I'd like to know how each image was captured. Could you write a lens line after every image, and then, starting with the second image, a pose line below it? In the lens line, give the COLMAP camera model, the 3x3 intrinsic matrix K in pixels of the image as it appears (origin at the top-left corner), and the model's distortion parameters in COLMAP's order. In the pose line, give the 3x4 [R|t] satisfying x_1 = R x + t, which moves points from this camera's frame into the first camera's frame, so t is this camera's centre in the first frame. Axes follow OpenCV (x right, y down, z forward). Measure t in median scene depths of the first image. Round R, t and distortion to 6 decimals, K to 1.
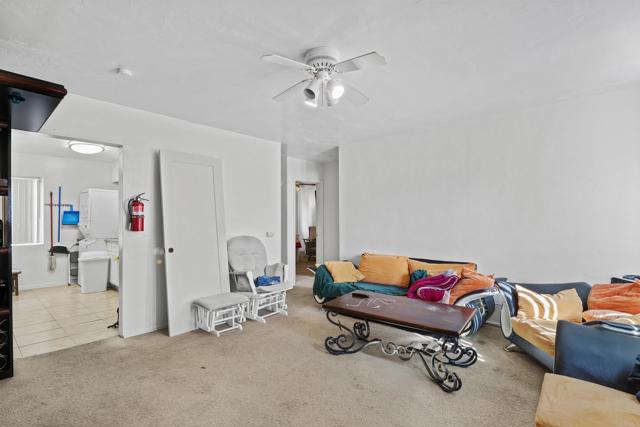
lens RADIAL K [[306.3, 0, 322.9], [0, 306.3, 215.9], [0, 0, 1]] dist [-0.013813, -0.000123]
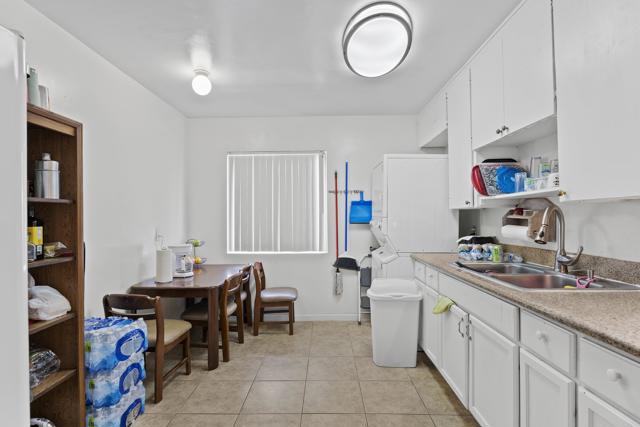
lens RADIAL K [[306.3, 0, 321.0], [0, 306.3, 215.2], [0, 0, 1]] dist [-0.013813, -0.000123]
pose [[0.641957, -0.003938, -0.766730, -0.419564], [0.014627, 0.999868, 0.007111, 0.007334], [0.766601, -0.015780, 0.641930, 0.555234]]
